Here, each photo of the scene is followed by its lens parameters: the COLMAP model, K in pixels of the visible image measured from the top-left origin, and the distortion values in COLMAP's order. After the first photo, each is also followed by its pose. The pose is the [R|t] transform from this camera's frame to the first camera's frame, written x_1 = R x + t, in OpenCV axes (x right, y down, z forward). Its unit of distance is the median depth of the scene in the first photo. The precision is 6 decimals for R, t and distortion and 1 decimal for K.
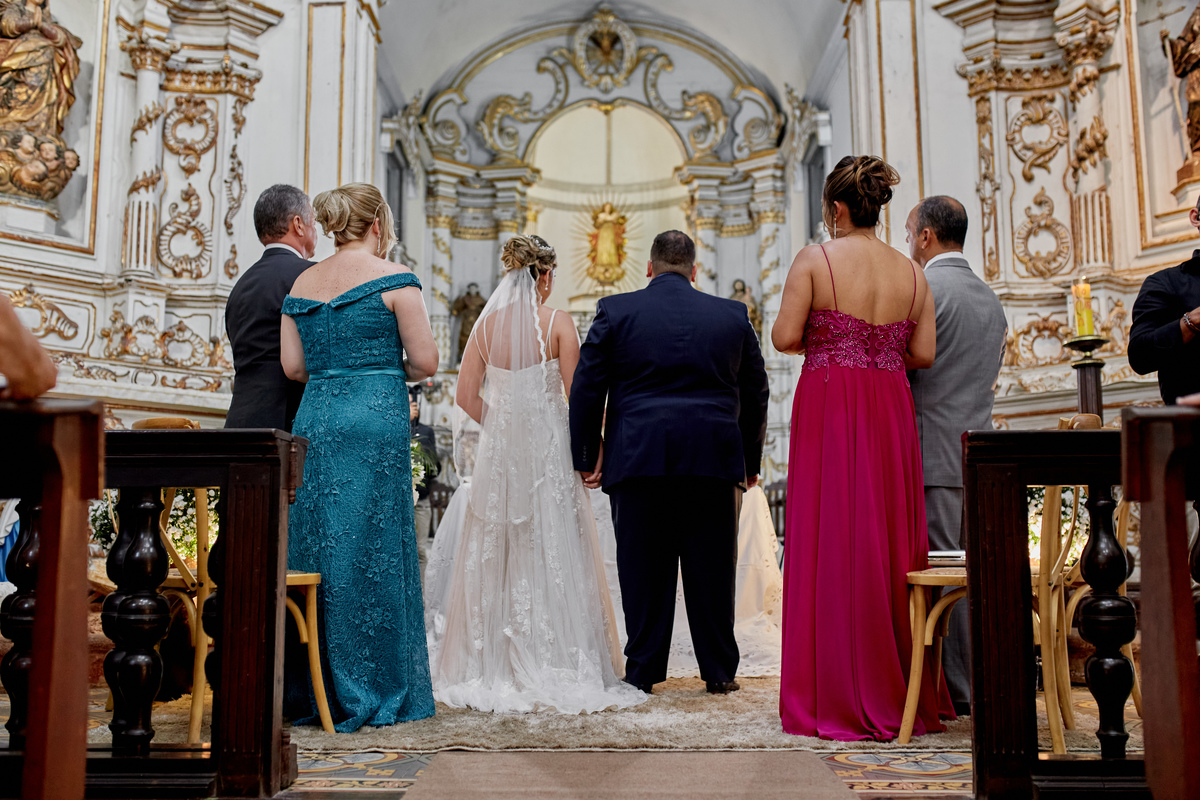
lens RADIAL K [[1197.2, 0, 600.0], [0, 1197.2, 400.0], [0, 0, 1]] dist [-0.045712, 0.046544]
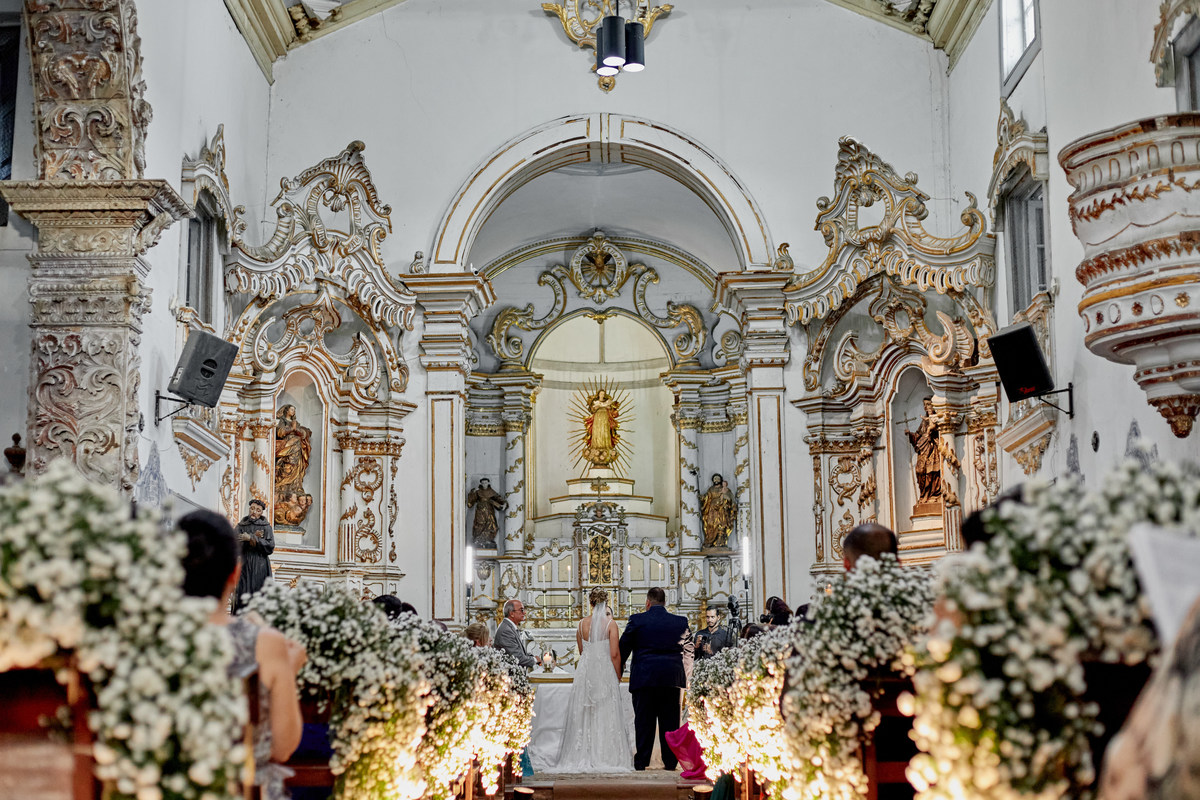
lens RADIAL K [[1857.8, 0, 580.4], [0, 1857.8, 403.3], [0, 0, 1]] dist [-0.070248, -0.017733]
pose [[0.999979, -0.005785, -0.002837, -0.020686], [0.005679, 0.999330, -0.036170, -0.232091], [0.003045, 0.036154, 0.999342, -1.732973]]
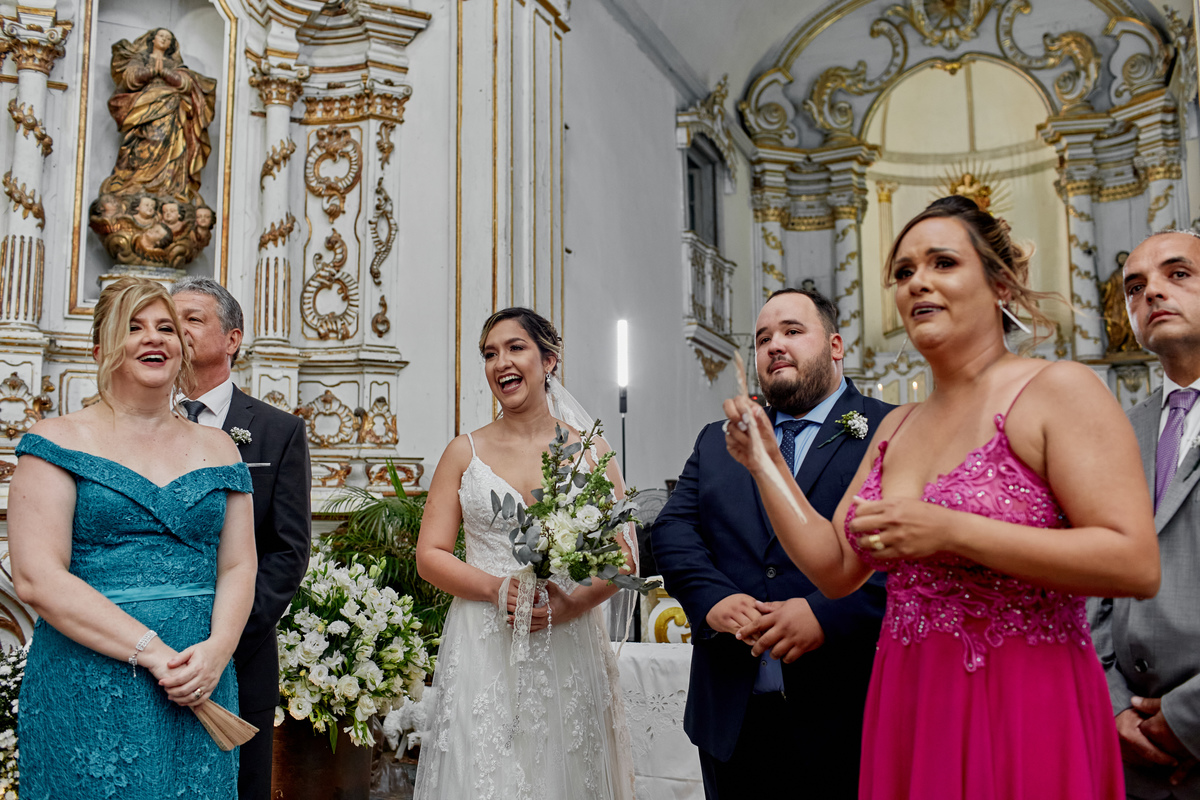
lens RADIAL K [[1152.6, 0, 600.0], [0, 1152.6, 400.0], [0, 0, 1]] dist [-0.106554, 0.137179]
pose [[0.932149, -0.040001, -0.359859, 0.124971], [0.048770, 0.998693, 0.015317, -0.060778], [0.358776, -0.031828, 0.932881, 0.289385]]
